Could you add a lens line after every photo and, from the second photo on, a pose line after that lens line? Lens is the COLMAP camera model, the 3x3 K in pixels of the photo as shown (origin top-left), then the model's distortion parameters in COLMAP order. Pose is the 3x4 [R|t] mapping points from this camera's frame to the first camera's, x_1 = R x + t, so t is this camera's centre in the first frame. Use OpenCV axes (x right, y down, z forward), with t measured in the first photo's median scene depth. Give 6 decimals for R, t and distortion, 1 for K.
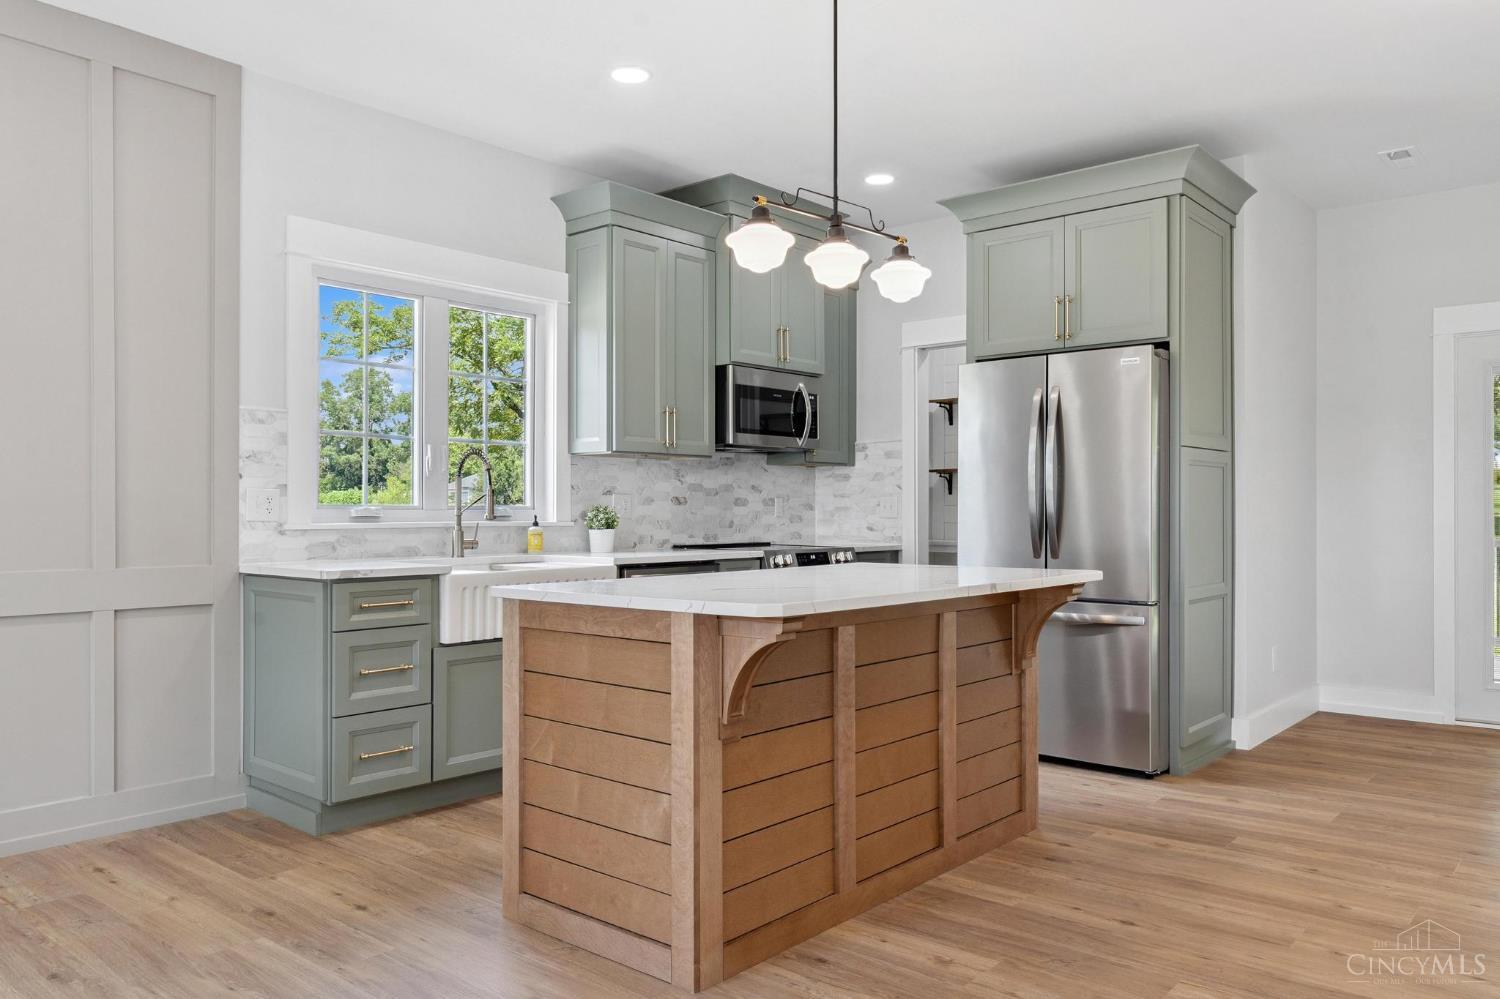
lens RADIAL K [[1072.4, 0, 748.9], [0, 1072.4, 502.2], [0, 0, 1]] dist [0.008090, -0.004542]
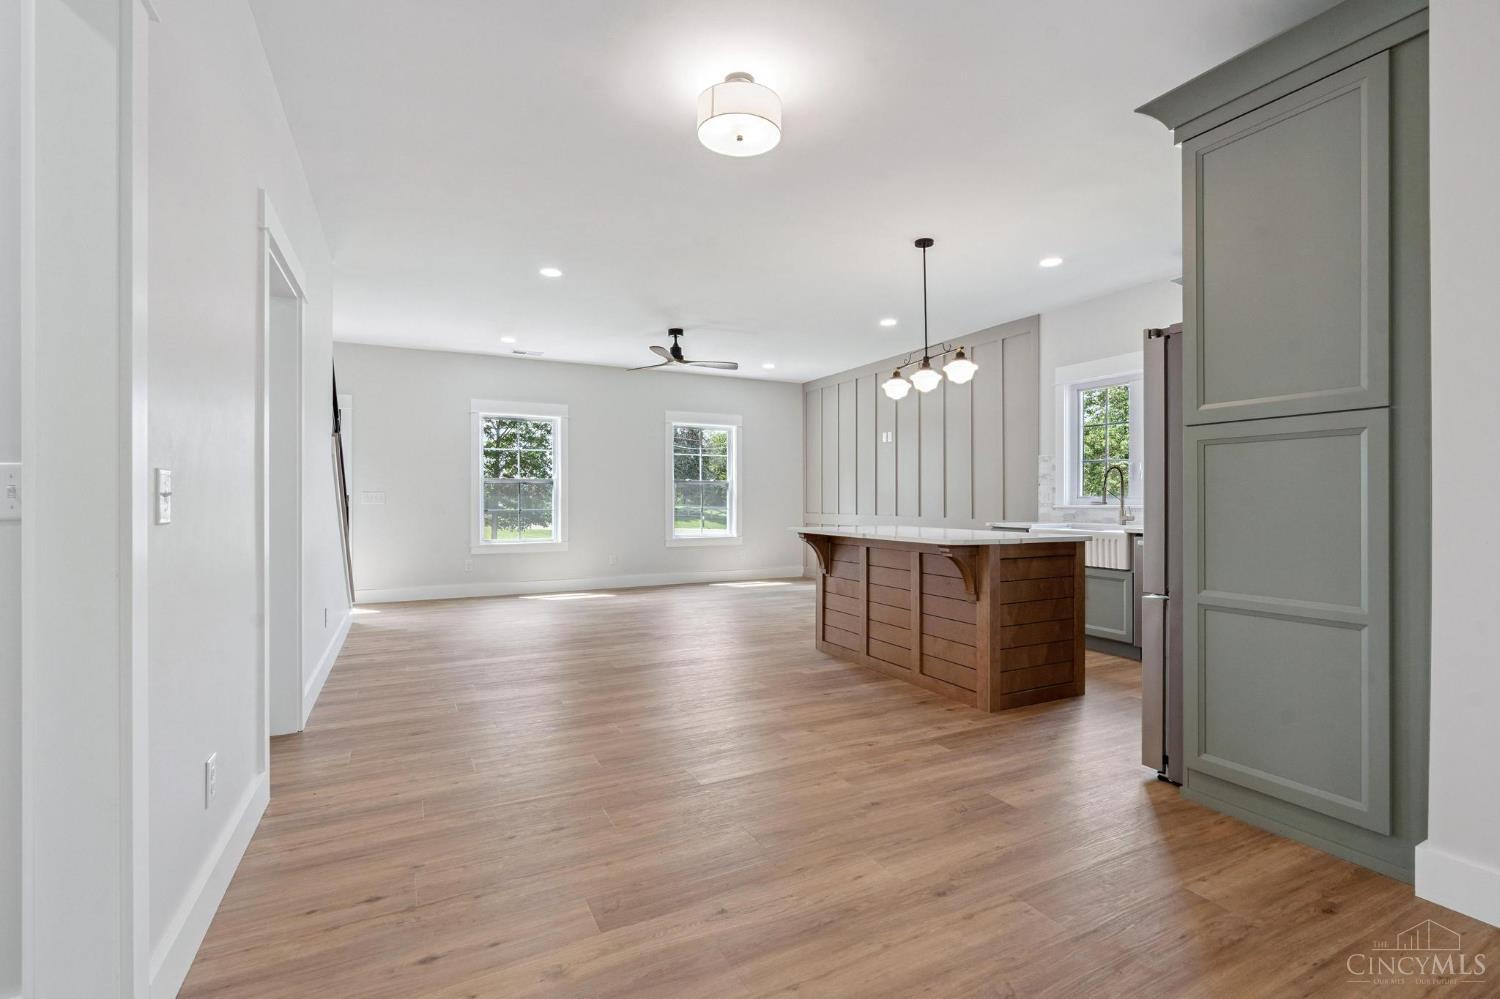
lens RADIAL K [[687.1, 0, 758.6], [0, 687.1, 497.2], [0, 0, 1]] dist [-0.003064, -0.000211]
pose [[-0.372496, -0.002553, -0.928030, 1.180320], [0.007838, 0.999952, -0.005896, 0.007671], [0.928001, -0.009470, -0.372458, 0.984673]]
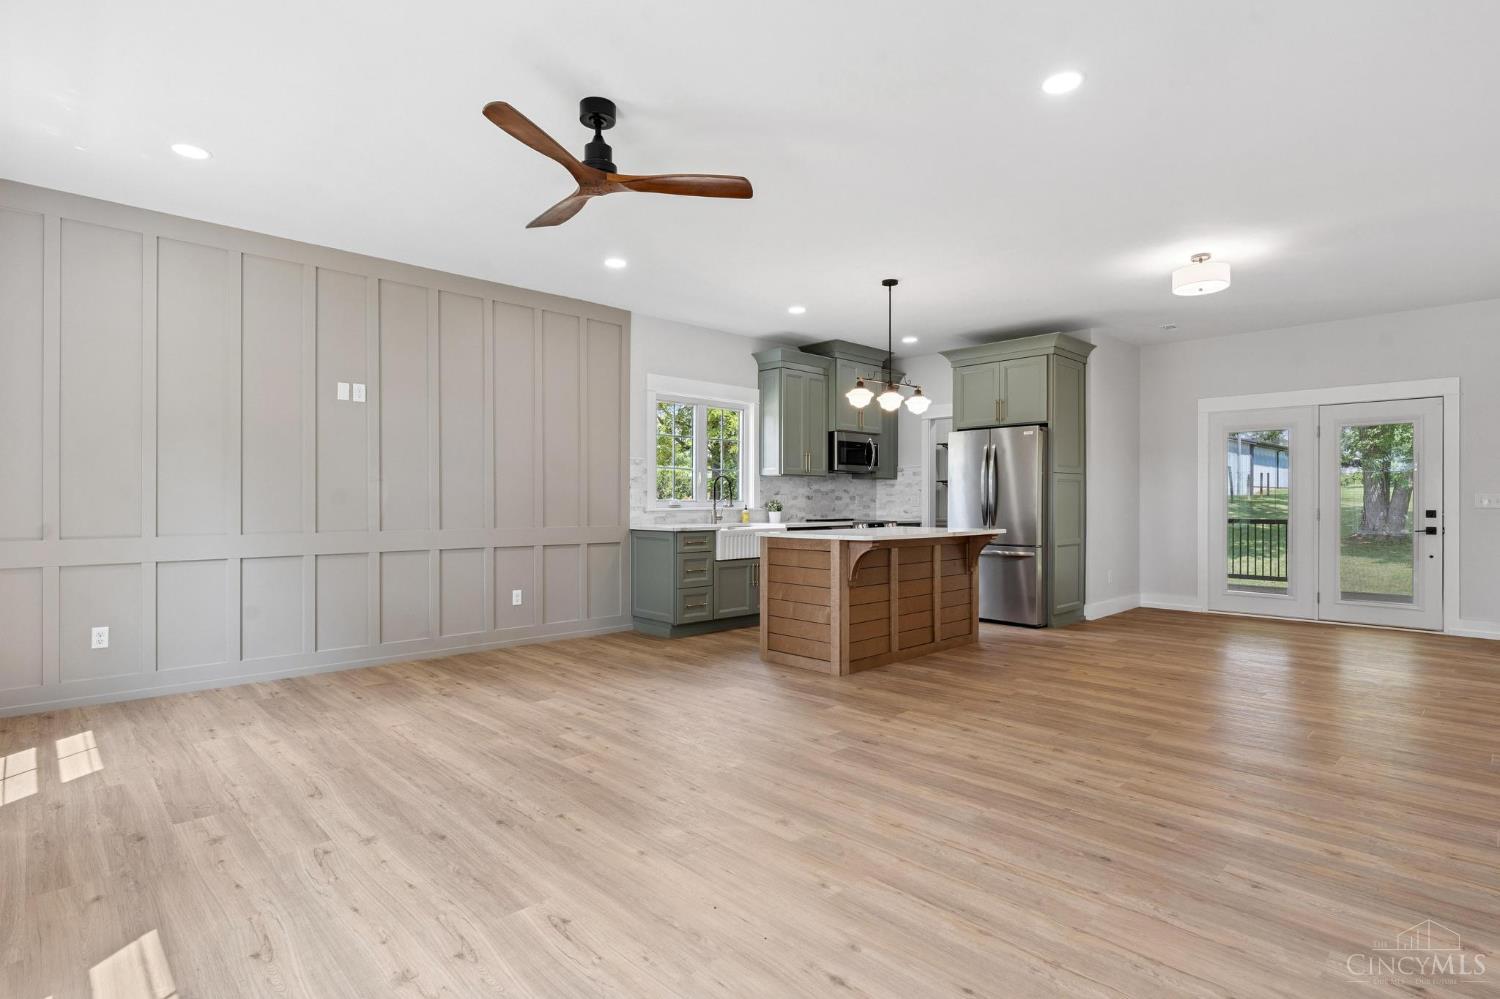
lens RADIAL K [[729.6, 0, 758.9], [0, 729.6, 502.0], [0, 0, 1]] dist [0.006712, 0.002769]
pose [[0.996266, 0.000758, -0.086337, -0.058788], [-0.000032, 0.999965, 0.008413, -0.006708], [0.086341, -0.008379, 0.996230, -0.548478]]
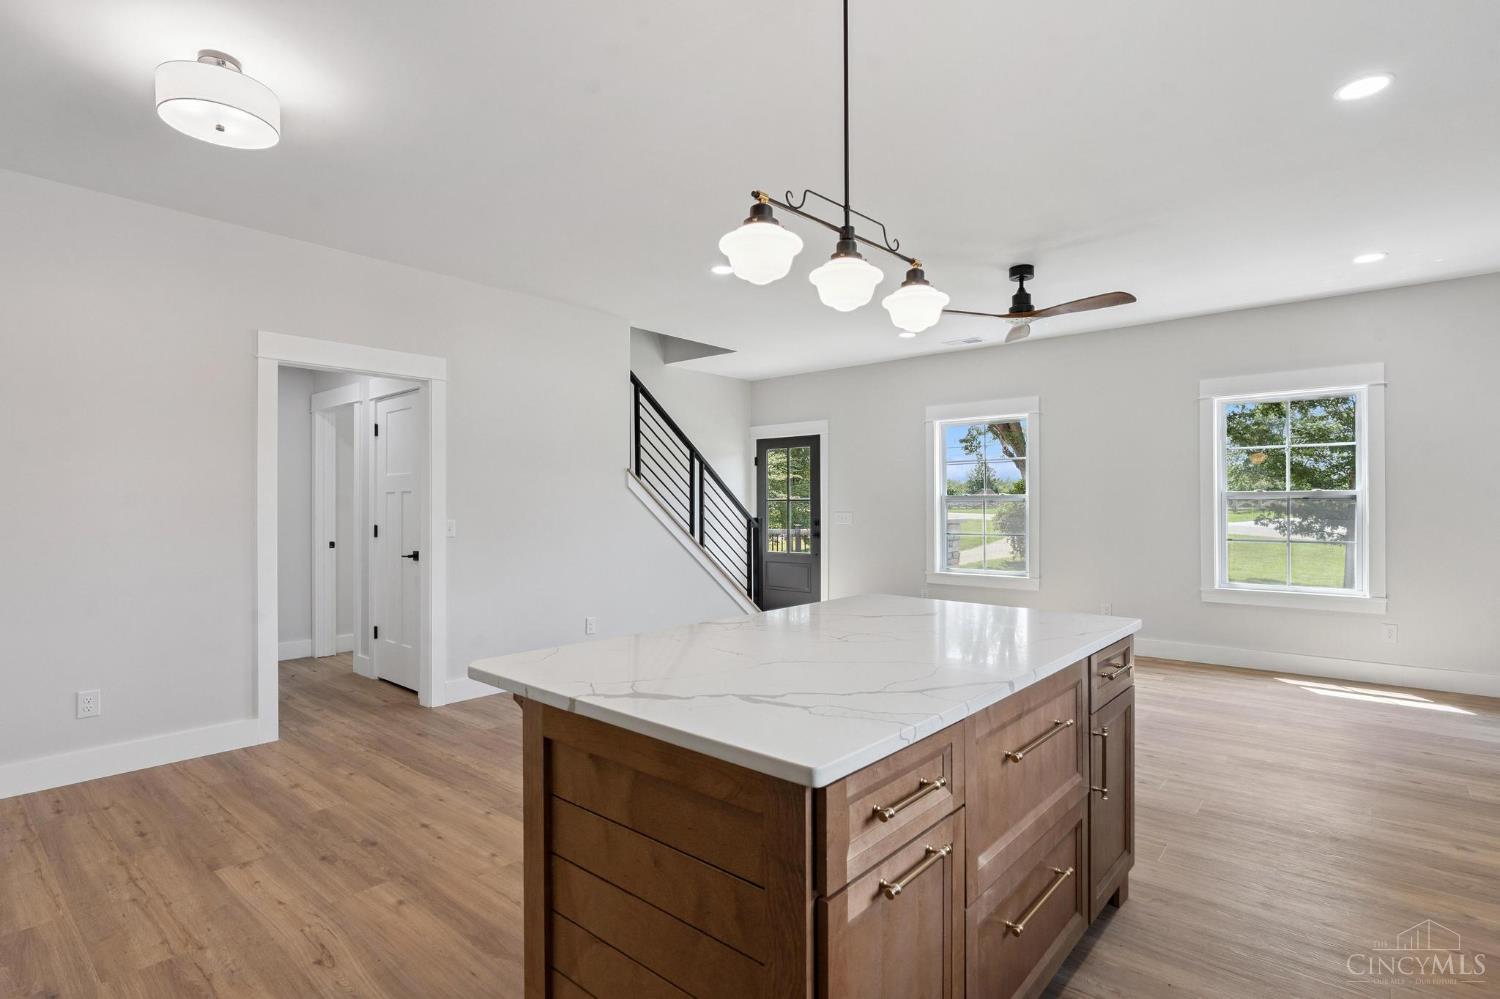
lens RADIAL K [[729.6, 0, 753.8], [0, 729.6, 504.5], [0, 0, 1]] dist [0.006712, 0.002769]
pose [[-0.999651, 0.006069, 0.025726, 0.101502], [0.006078, 0.999981, 0.000289, -0.045185], [-0.025724, 0.000445, -0.999669, 1.326577]]
